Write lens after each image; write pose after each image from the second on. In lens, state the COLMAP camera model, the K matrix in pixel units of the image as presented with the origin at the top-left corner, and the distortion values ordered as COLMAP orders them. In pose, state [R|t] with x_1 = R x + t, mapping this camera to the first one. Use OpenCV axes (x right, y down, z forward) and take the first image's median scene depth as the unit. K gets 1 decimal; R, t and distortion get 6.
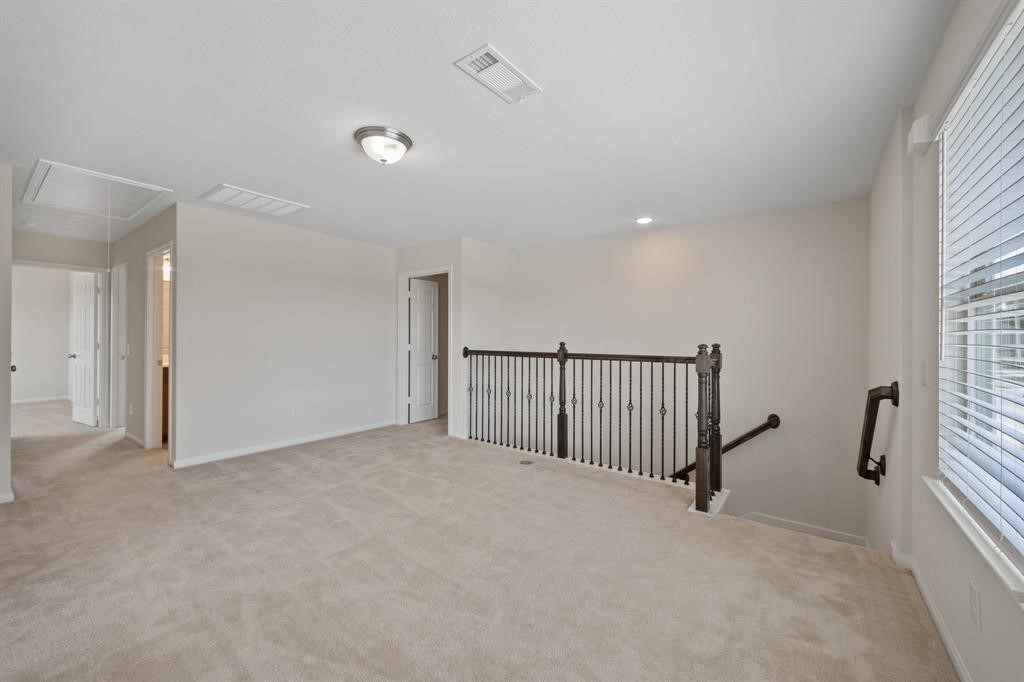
lens RADIAL K [[398.8, 0, 513.4], [0, 398.8, 336.1], [0, 0, 1]] dist [-0.000134, 0.000037]
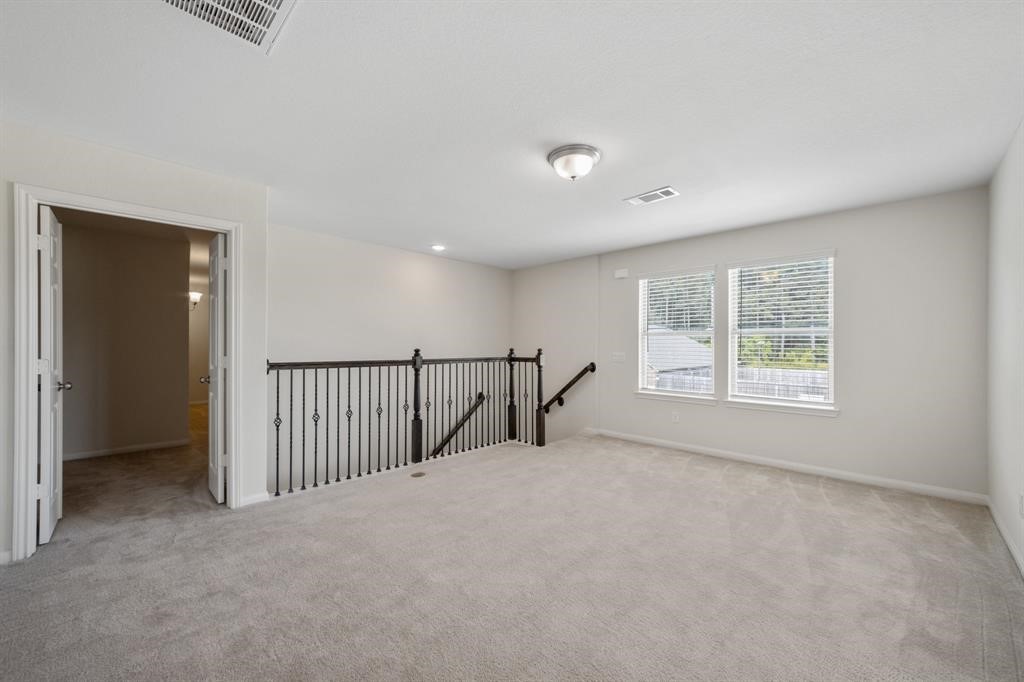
lens RADIAL K [[388.0, 0, 509.6], [0, 388.0, 347.3], [0, 0, 1]] dist [-0.000461, -0.000004]
pose [[0.124422, -0.006861, 0.992206, -0.824237], [-0.010220, 0.999914, 0.008196, 0.000839], [-0.992177, -0.011160, 0.124341, 0.639349]]
